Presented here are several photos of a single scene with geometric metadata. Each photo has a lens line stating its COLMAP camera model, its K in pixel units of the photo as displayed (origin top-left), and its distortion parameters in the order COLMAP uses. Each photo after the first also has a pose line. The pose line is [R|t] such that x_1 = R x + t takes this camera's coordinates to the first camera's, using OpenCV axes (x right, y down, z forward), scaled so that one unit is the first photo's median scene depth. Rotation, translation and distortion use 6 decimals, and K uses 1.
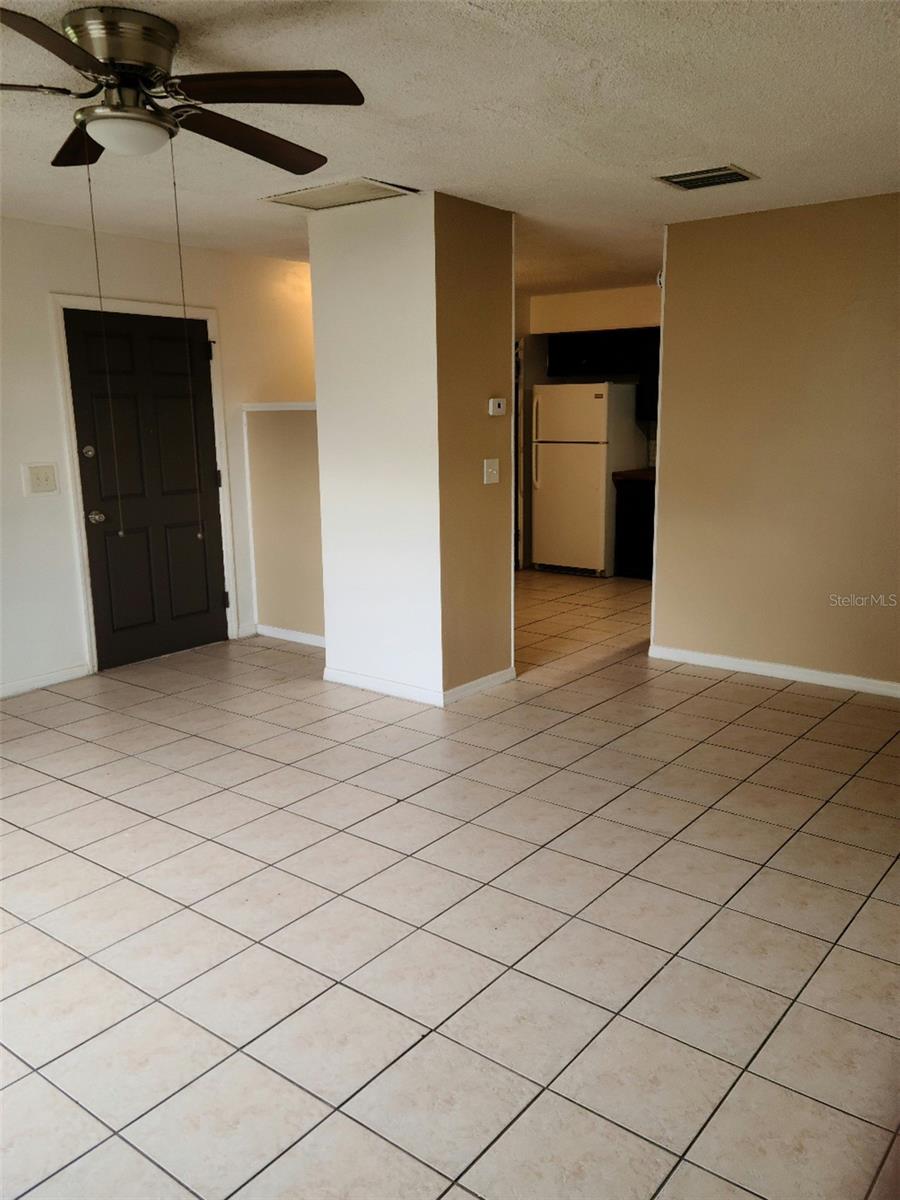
lens RADIAL K [[953.0, 0, 453.2], [0, 953.0, 590.2], [0, 0, 1]] dist [0.099172, -0.106506]
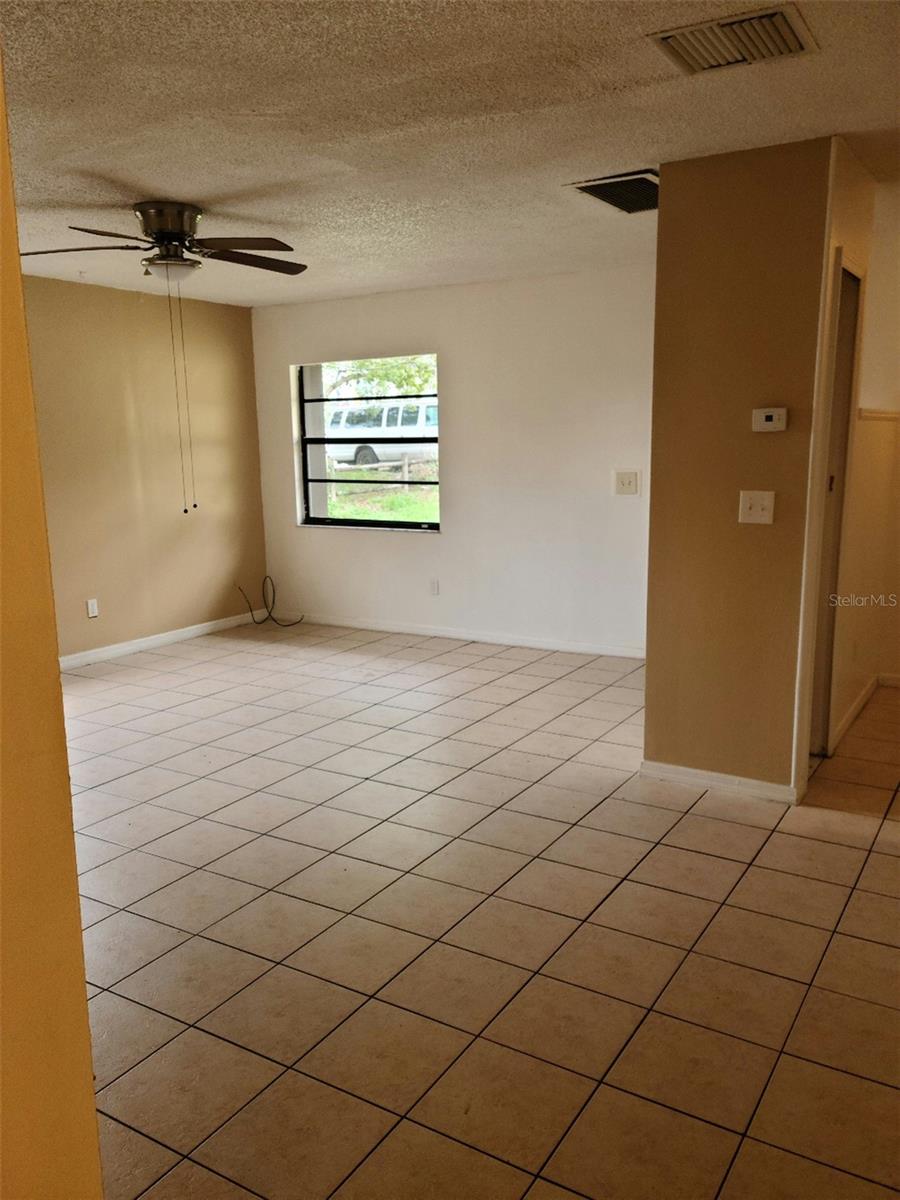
lens RADIAL K [[953.0, 0, 456.0], [0, 953.0, 604.2], [0, 0, 1]] dist [0.099172, -0.106506]
pose [[0.132685, 0.187670, -0.973229, 0.775246], [-0.177462, 0.970542, 0.162957, -0.136752], [0.975142, 0.151089, 0.162081, 0.689662]]
